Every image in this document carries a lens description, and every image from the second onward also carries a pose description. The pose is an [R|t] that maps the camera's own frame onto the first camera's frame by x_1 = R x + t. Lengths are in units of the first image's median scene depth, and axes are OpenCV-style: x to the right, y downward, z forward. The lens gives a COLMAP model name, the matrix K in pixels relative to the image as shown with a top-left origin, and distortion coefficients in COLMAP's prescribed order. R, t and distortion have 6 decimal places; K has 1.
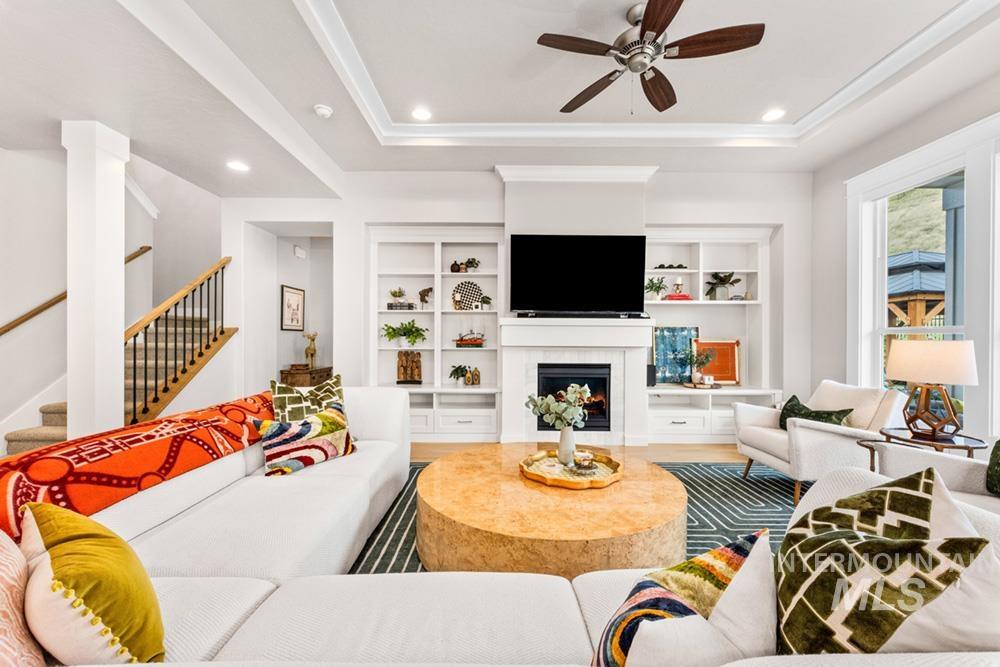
lens RADIAL K [[399.5, 0, 499.5], [0, 399.5, 336.8], [0, 0, 1]] dist [0.000582, 0.000008]
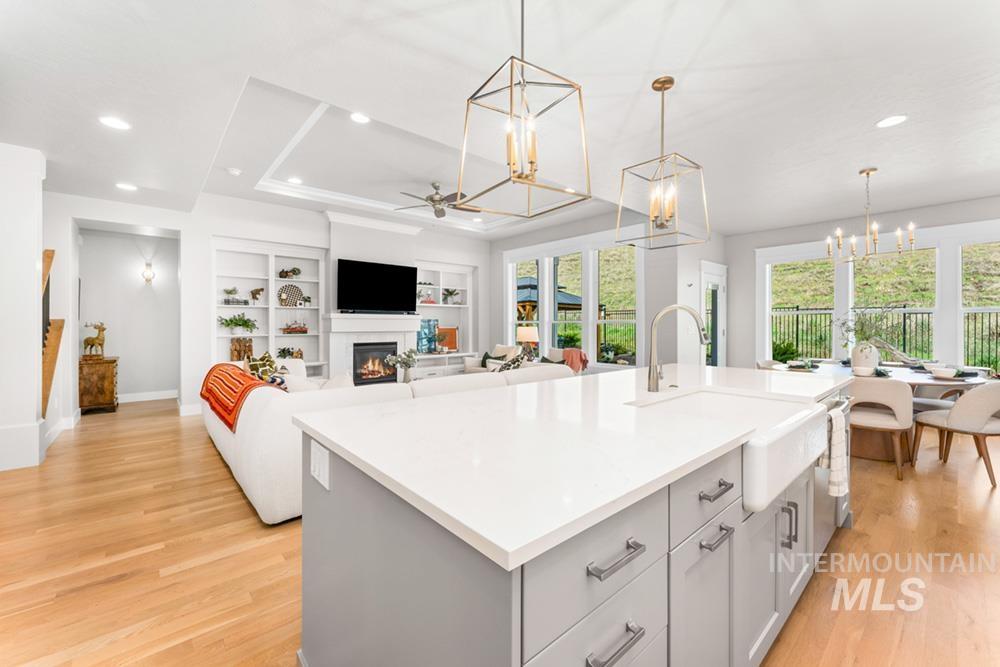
lens RADIAL K [[399.5, 0, 506.0], [0, 399.5, 324.0], [0, 0, 1]] dist [0.000582, 0.000008]
pose [[0.740757, -0.004251, 0.671760, -0.485943], [0.002421, 0.999990, 0.003659, -0.011184], [-0.671769, -0.001084, 0.740760, -0.517207]]
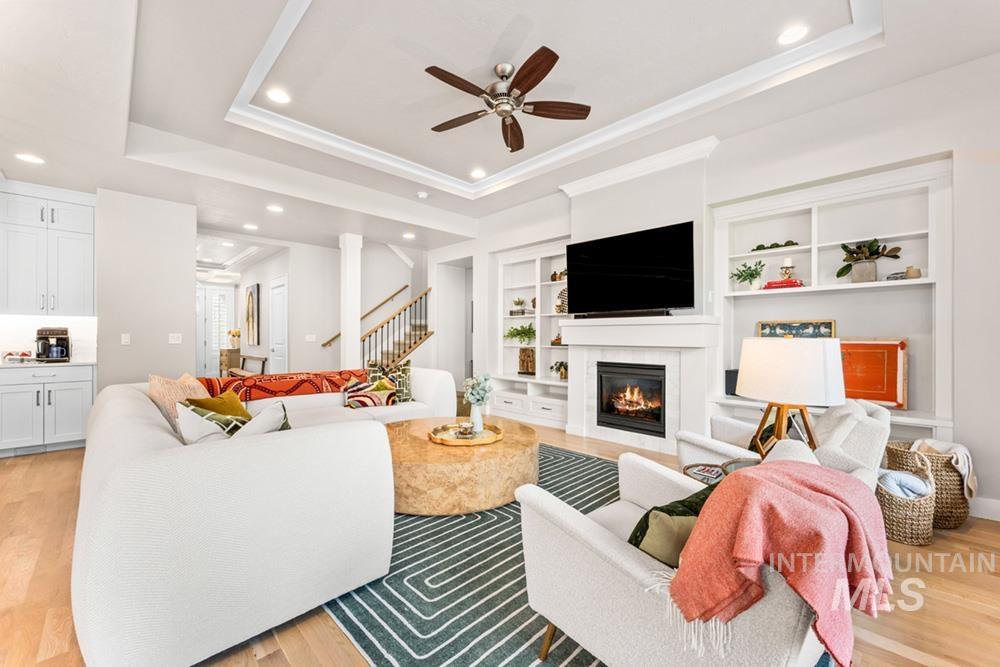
lens RADIAL K [[399.5, 0, 503.0], [0, 399.5, 335.6], [0, 0, 1]] dist [0.000582, 0.000008]
pose [[0.699995, -0.004188, -0.714136, 0.654003], [0.001364, 0.999989, -0.004527, 0.002182], [0.714146, 0.002195, 0.699993, 0.082187]]
